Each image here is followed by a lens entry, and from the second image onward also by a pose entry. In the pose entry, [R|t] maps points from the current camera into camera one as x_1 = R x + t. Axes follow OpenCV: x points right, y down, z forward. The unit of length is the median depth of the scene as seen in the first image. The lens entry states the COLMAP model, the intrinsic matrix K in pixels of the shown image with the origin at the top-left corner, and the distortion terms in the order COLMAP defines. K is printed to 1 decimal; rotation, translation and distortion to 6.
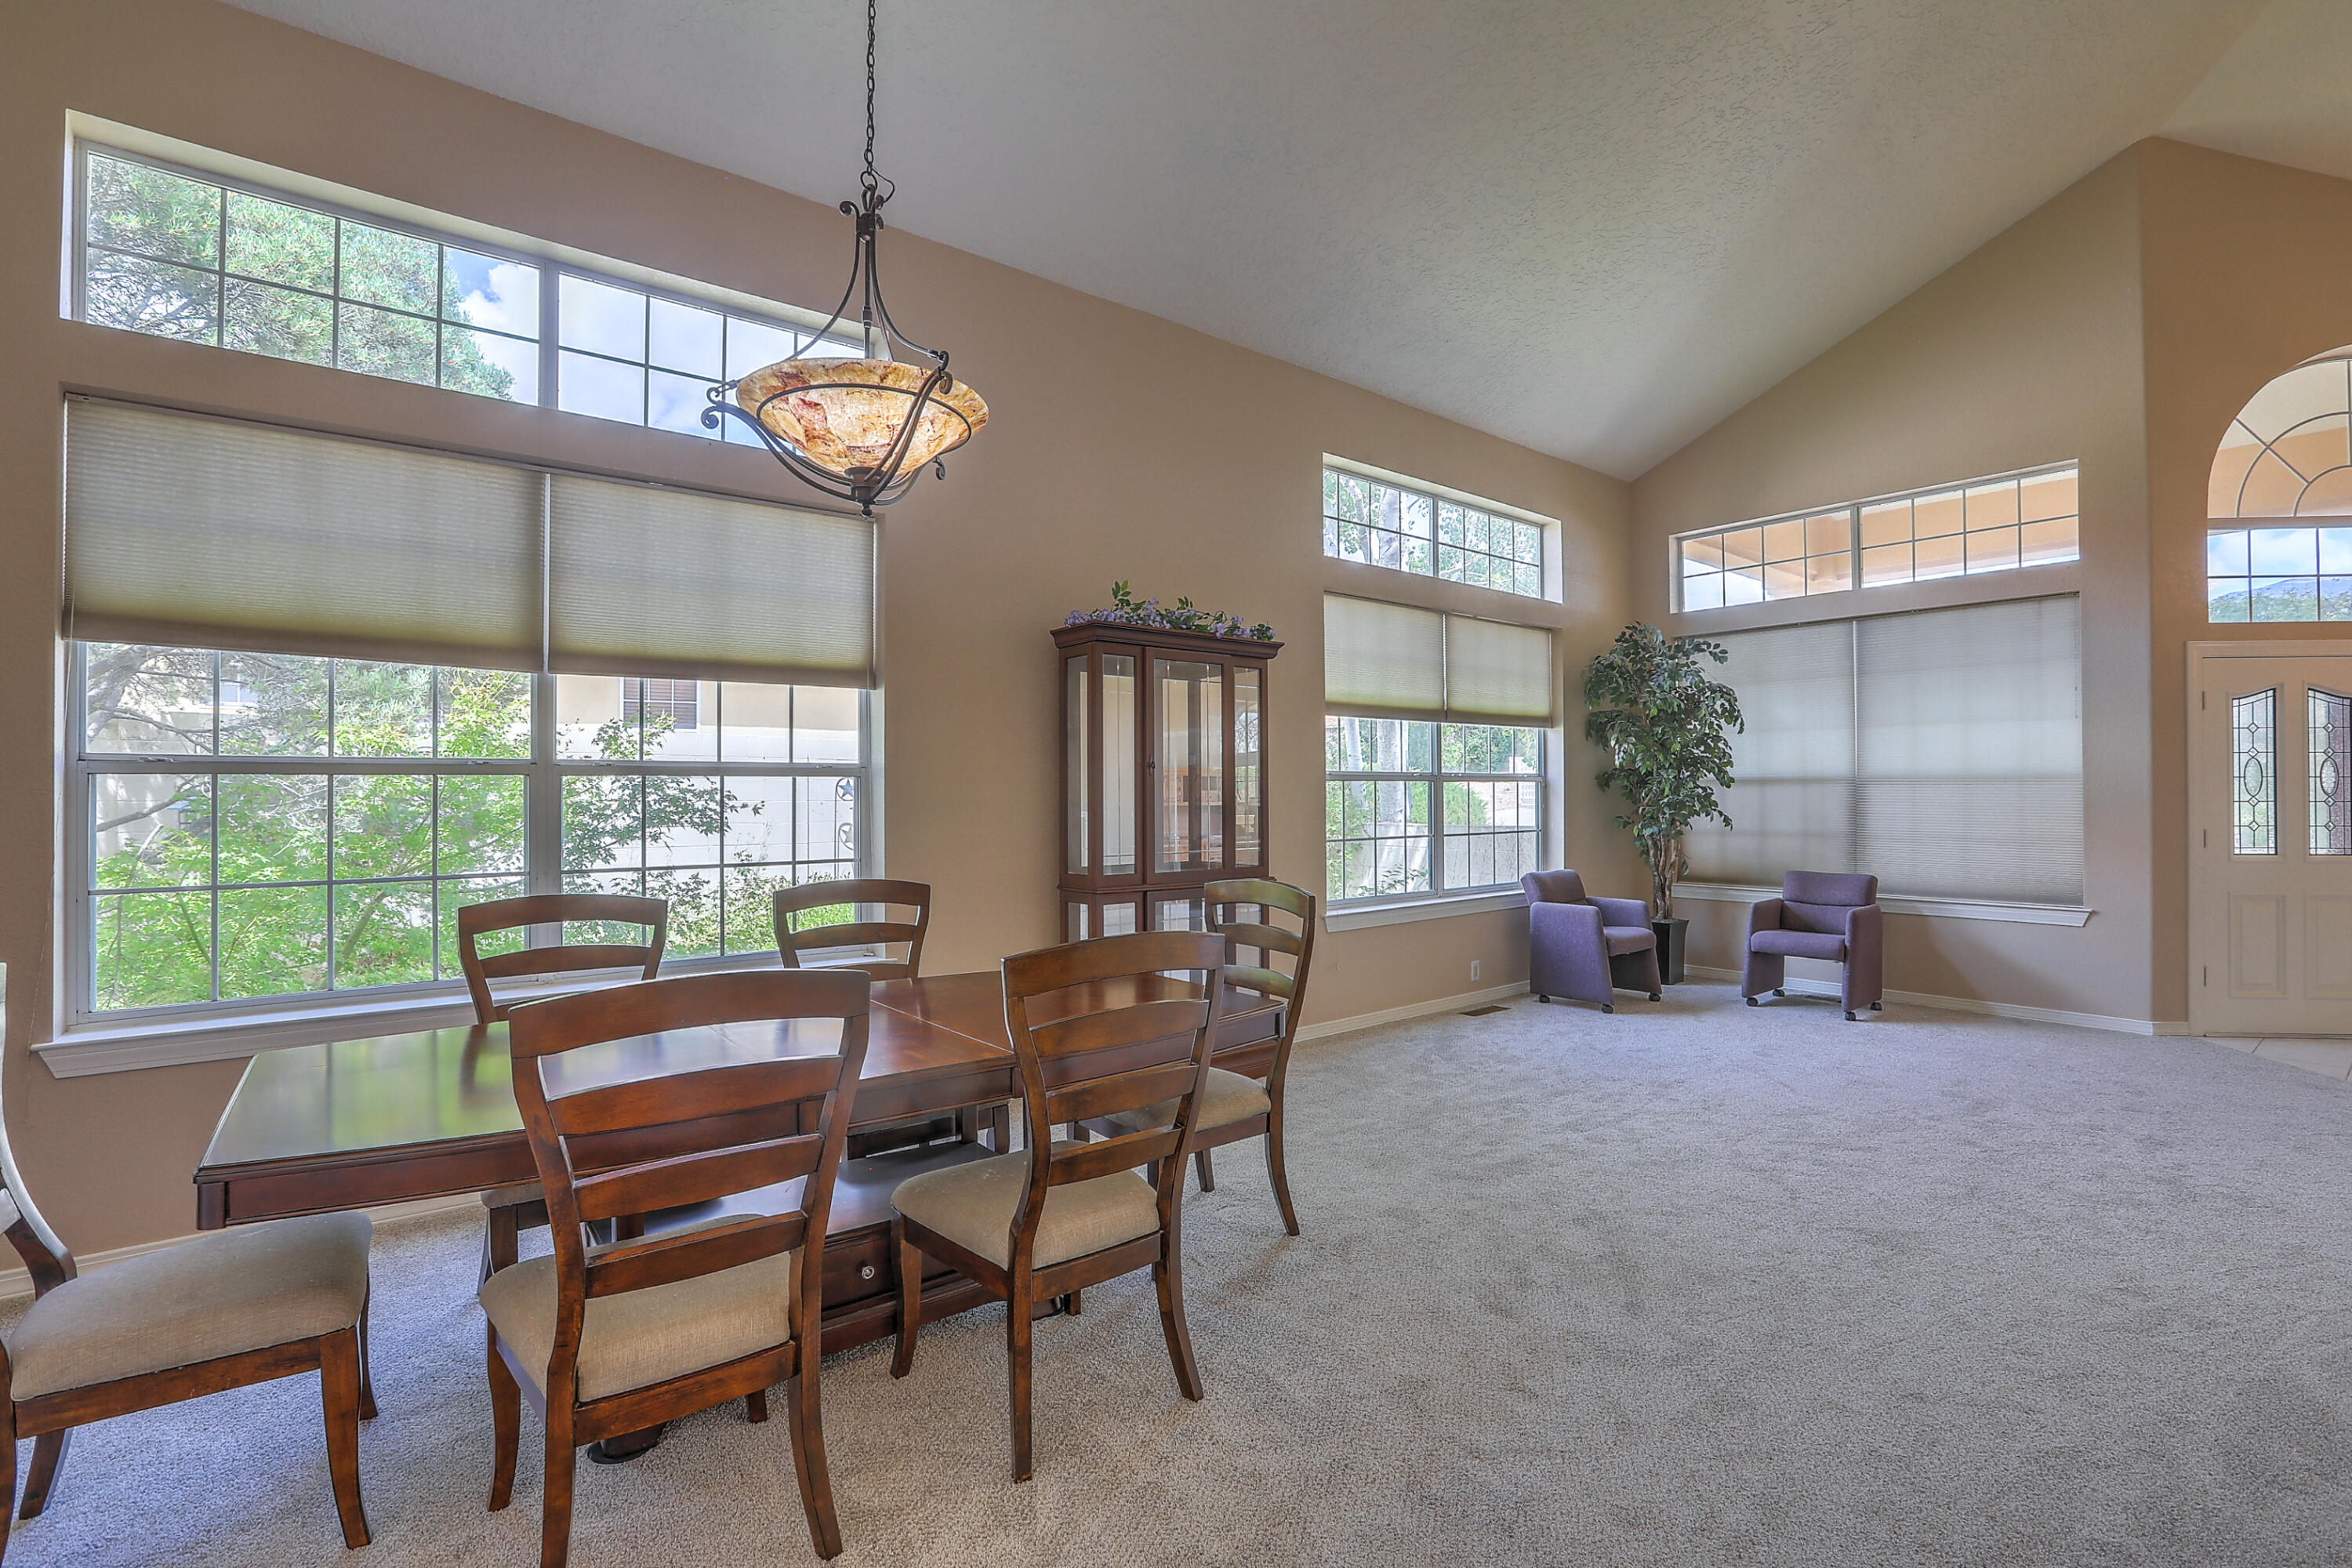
lens RADIAL K [[1100.1, 0, 1176.0], [0, 1100.1, 784.0], [0, 0, 1]] dist [-0.049765, 0.018588]
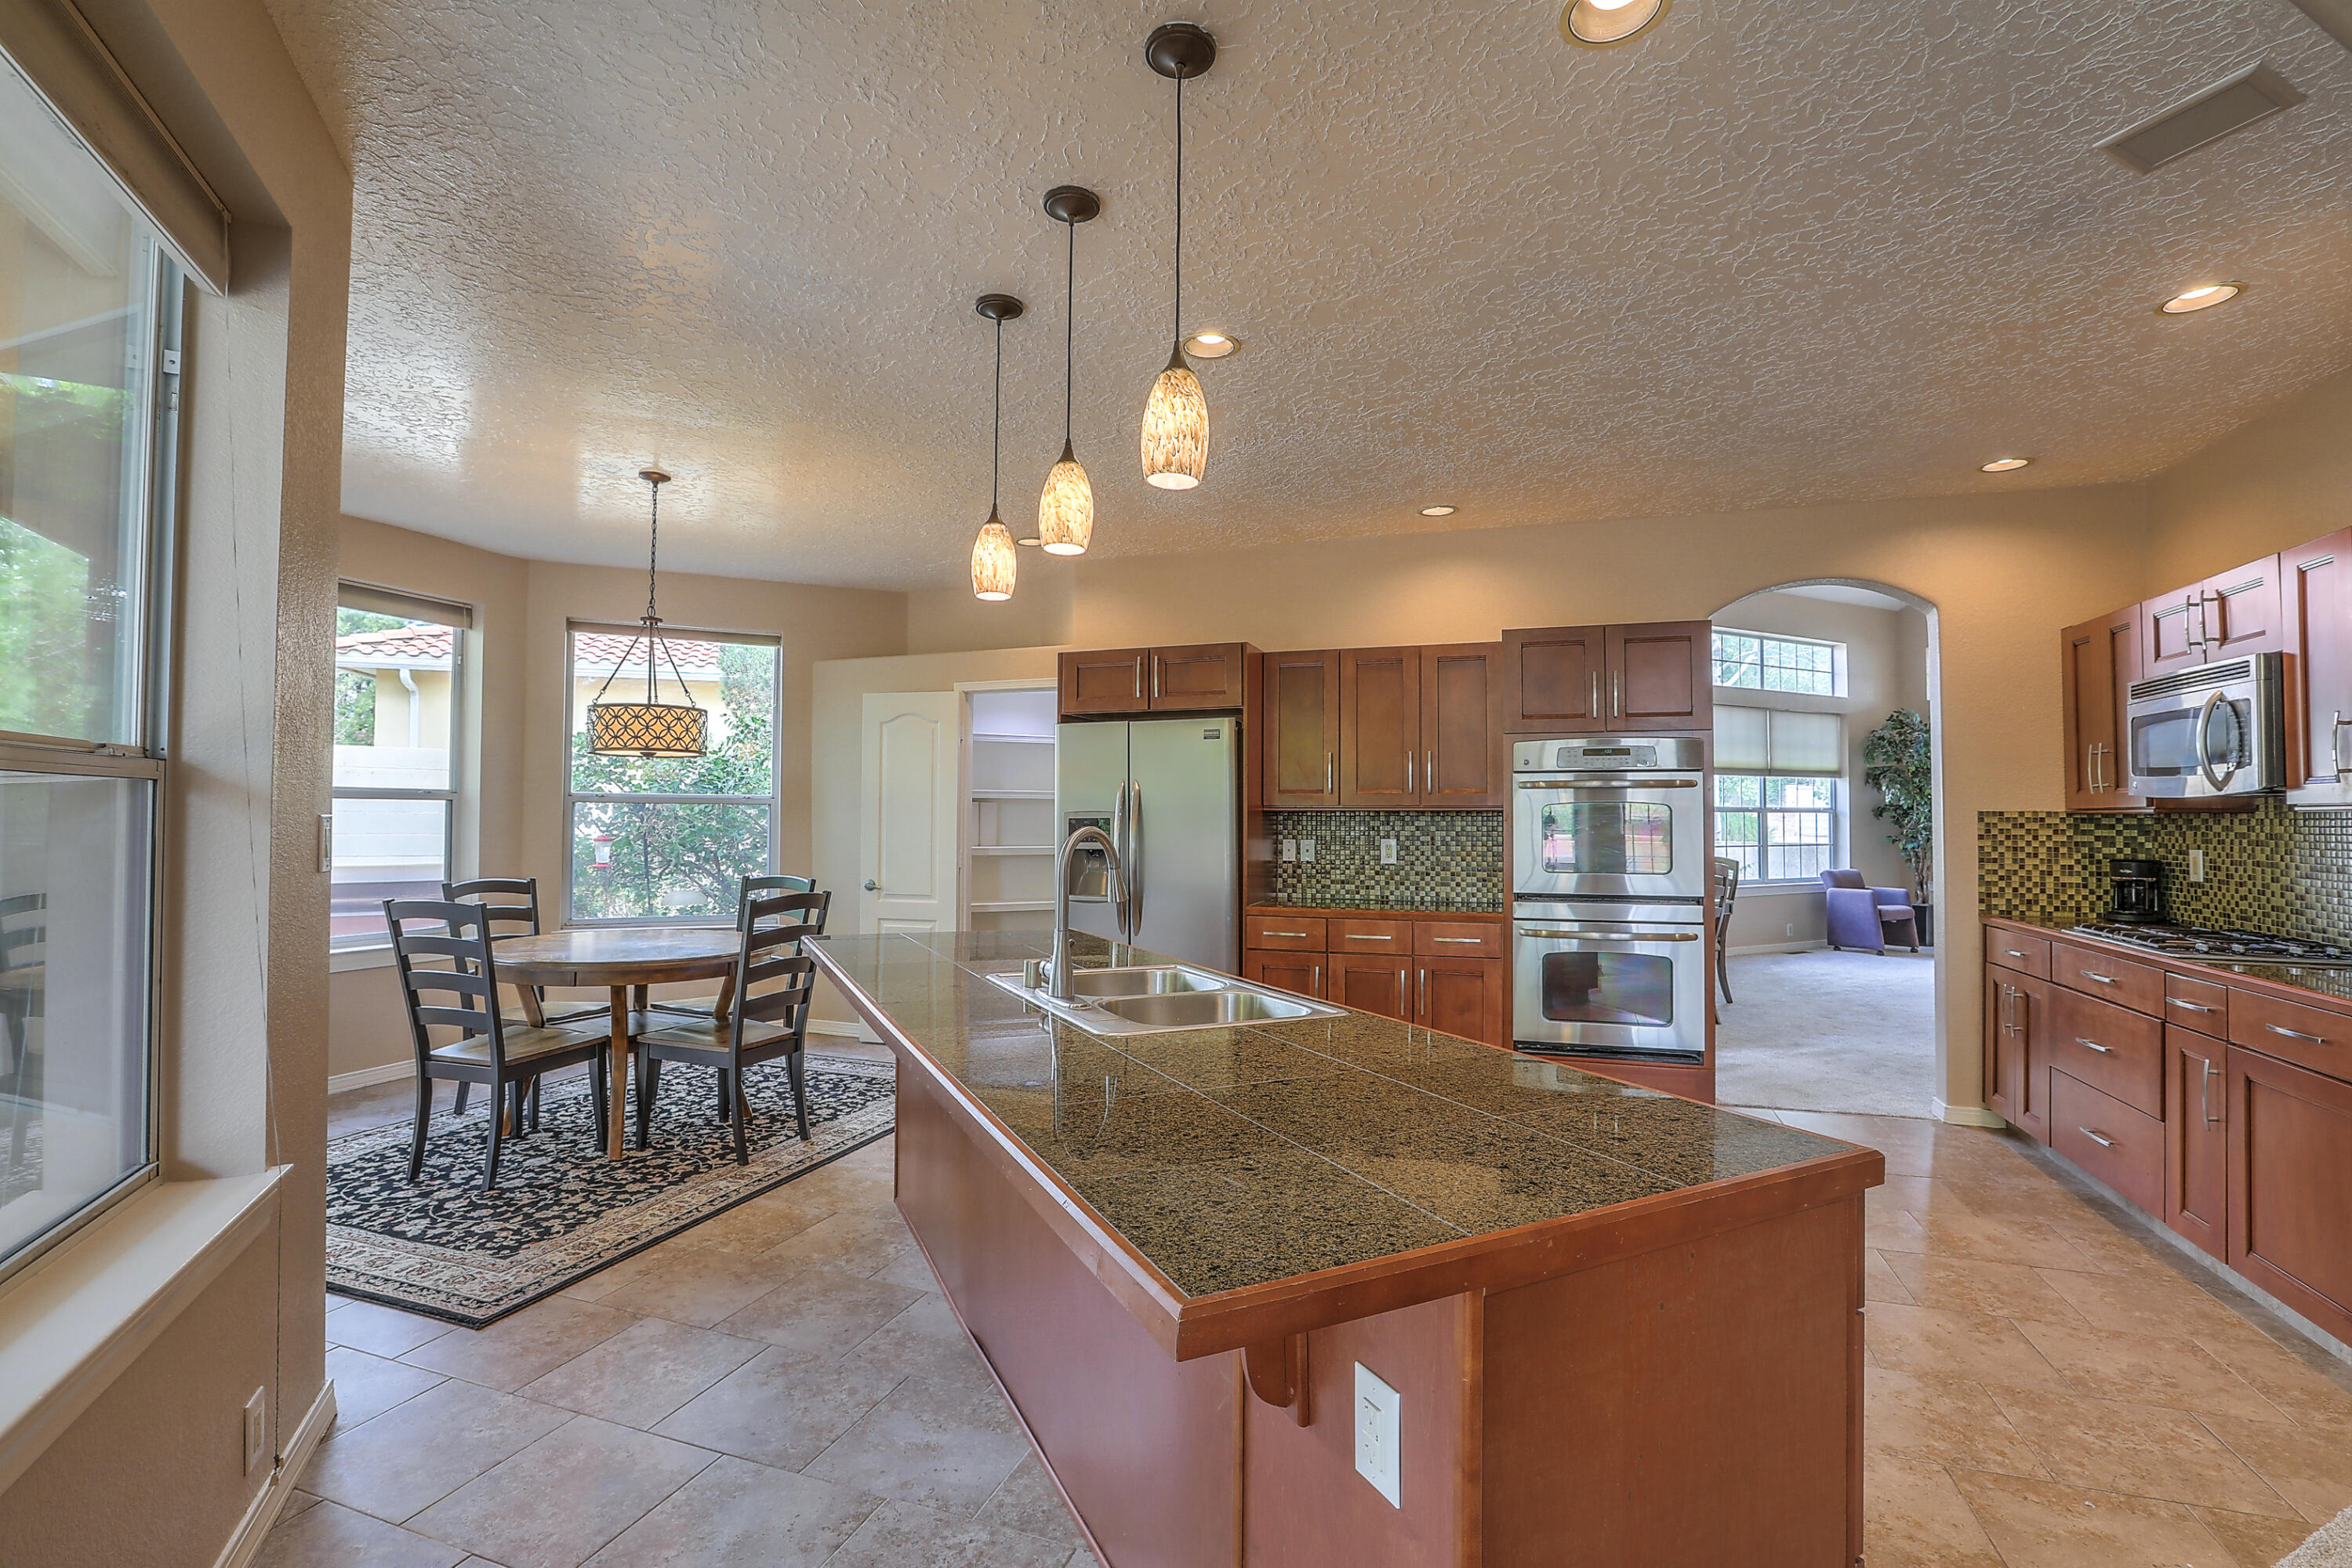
lens RADIAL K [[1067.0, 0, 1176.0], [0, 1067.0, 784.0], [0, 0, 1]] dist [-0.046032, 0.018716]
pose [[0.972981, 0.001398, -0.230880, -0.251308], [-0.007107, 0.999689, -0.023895, -0.000781], [0.230774, 0.024890, 0.972689, -0.731150]]
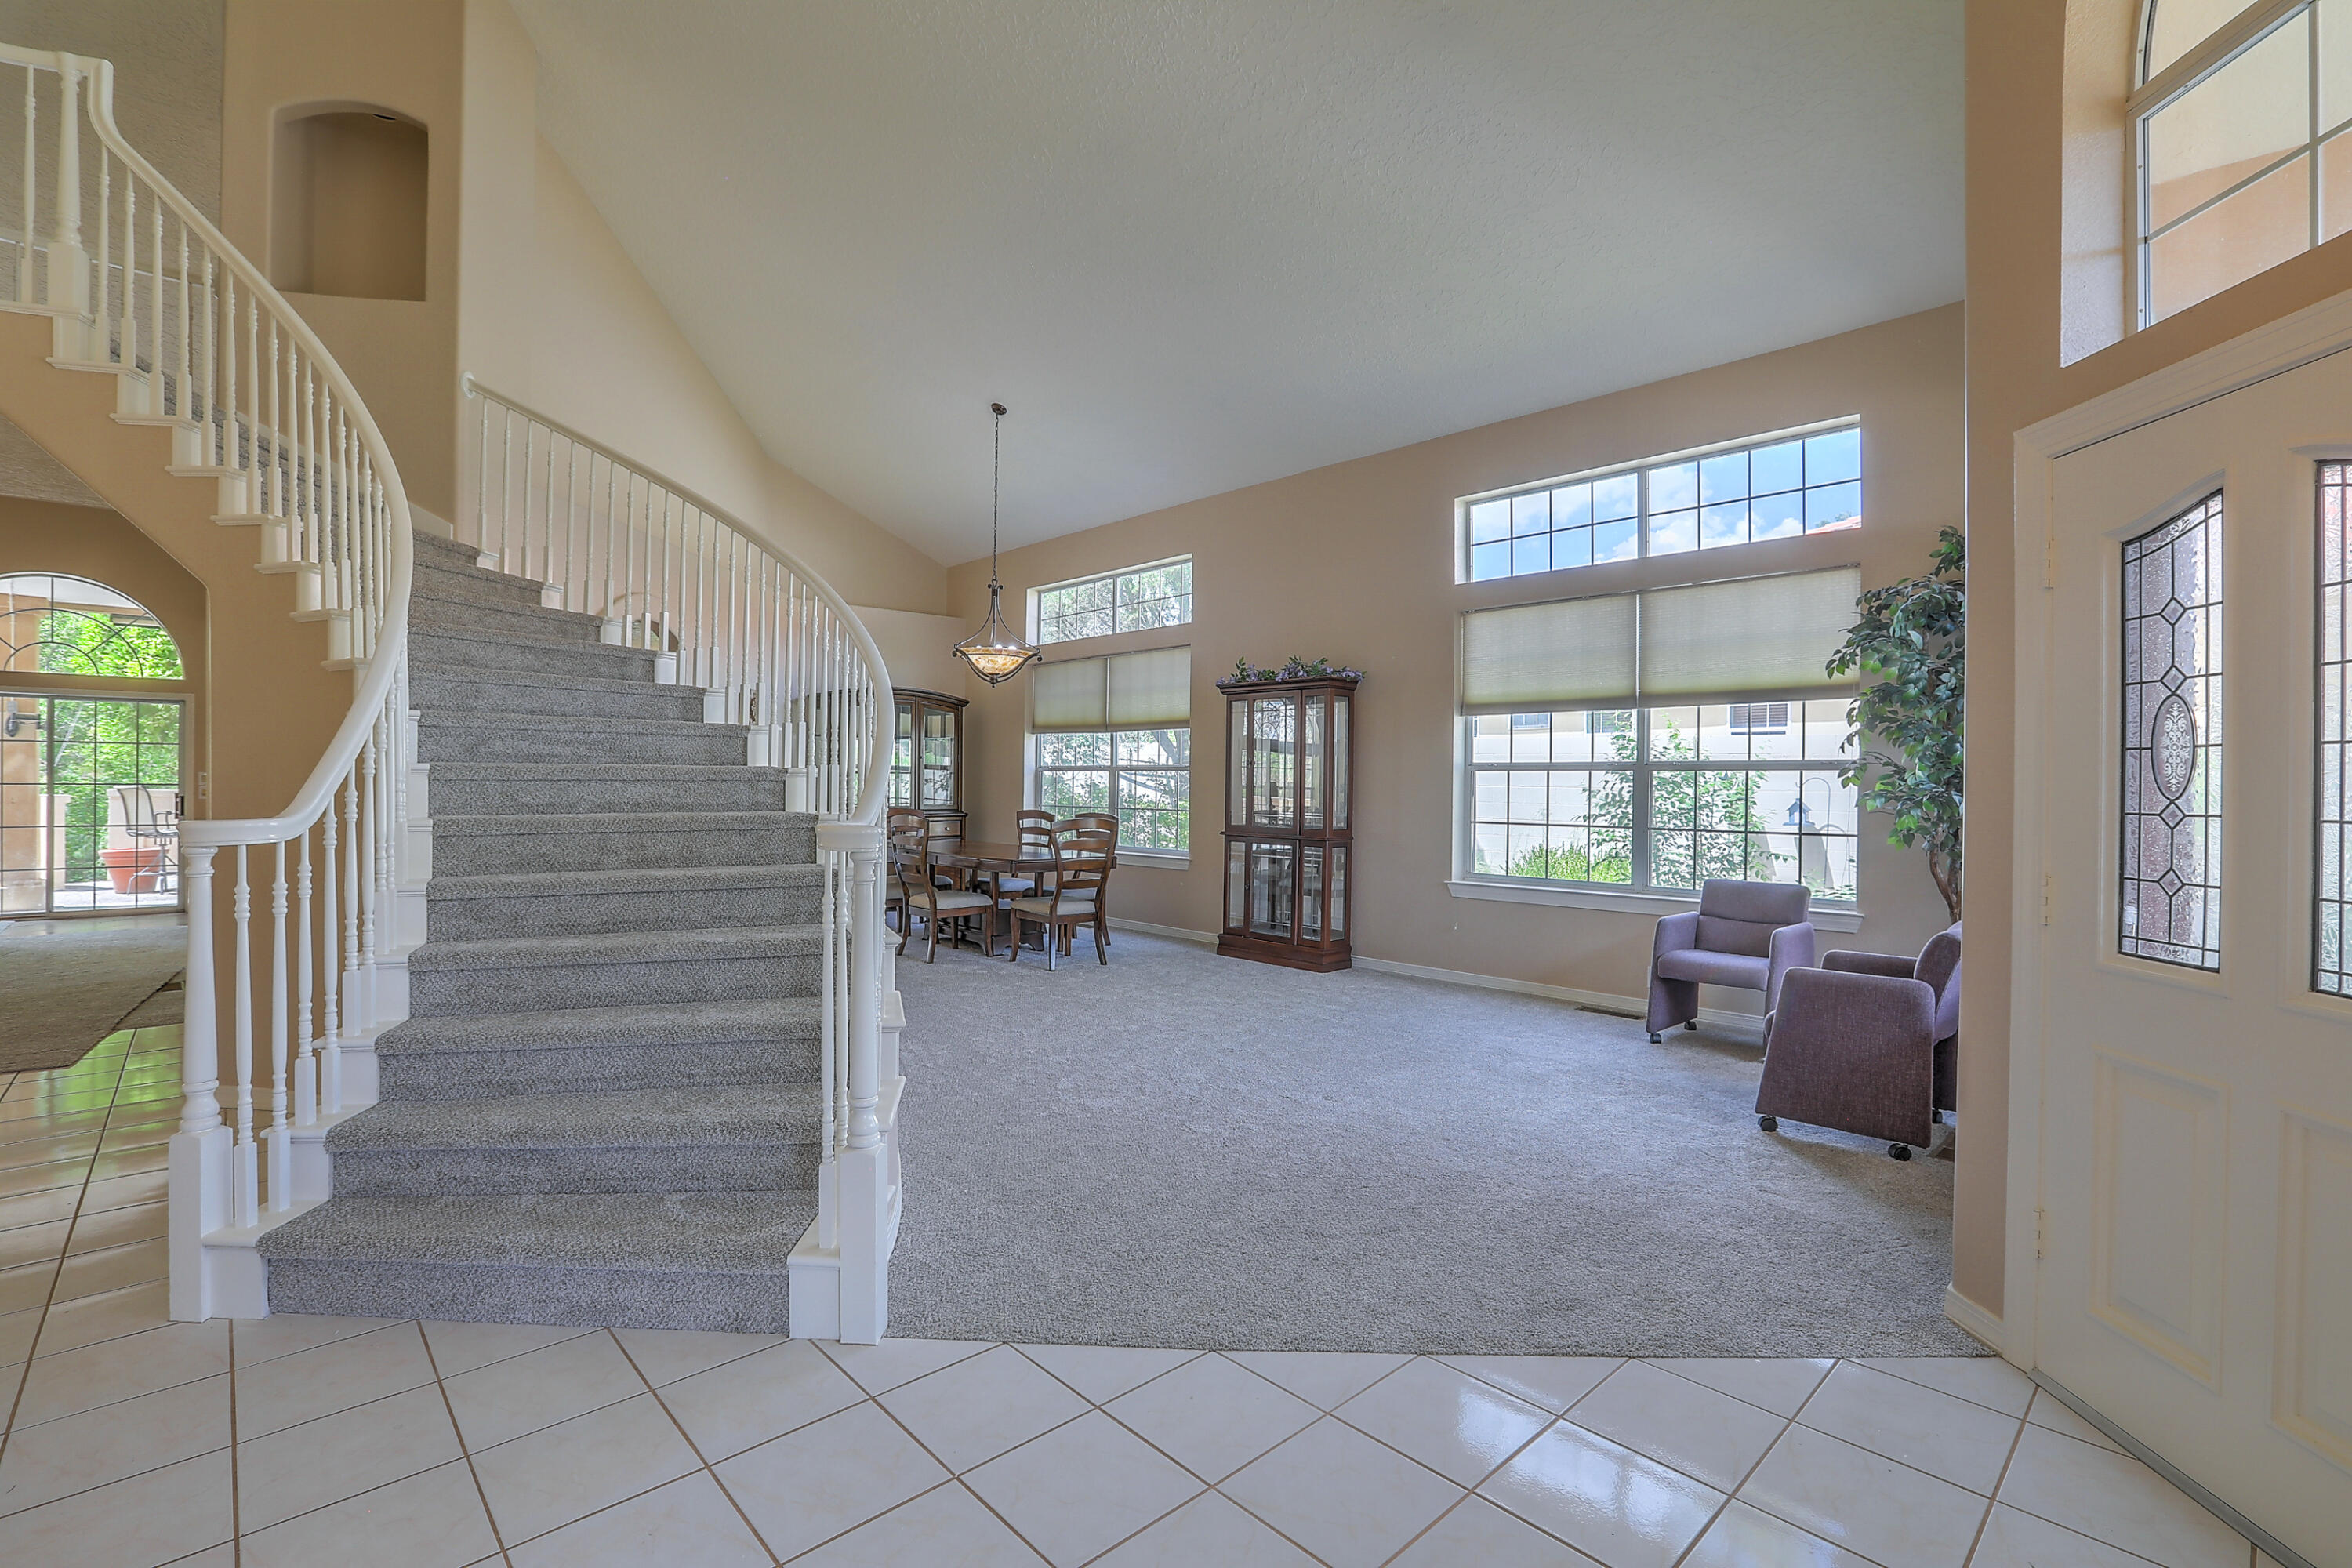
lens RADIAL K [[1064.1, 0, 1176.0], [0, 1064.1, 784.0], [0, 0, 1]] dist [-0.047695, 0.015076]
pose [[0.085647, 0.005778, -0.996309, 1.108053], [0.000694, 0.999983, 0.005859, 0.004637], [0.996325, -0.001194, 0.085641, 0.510919]]
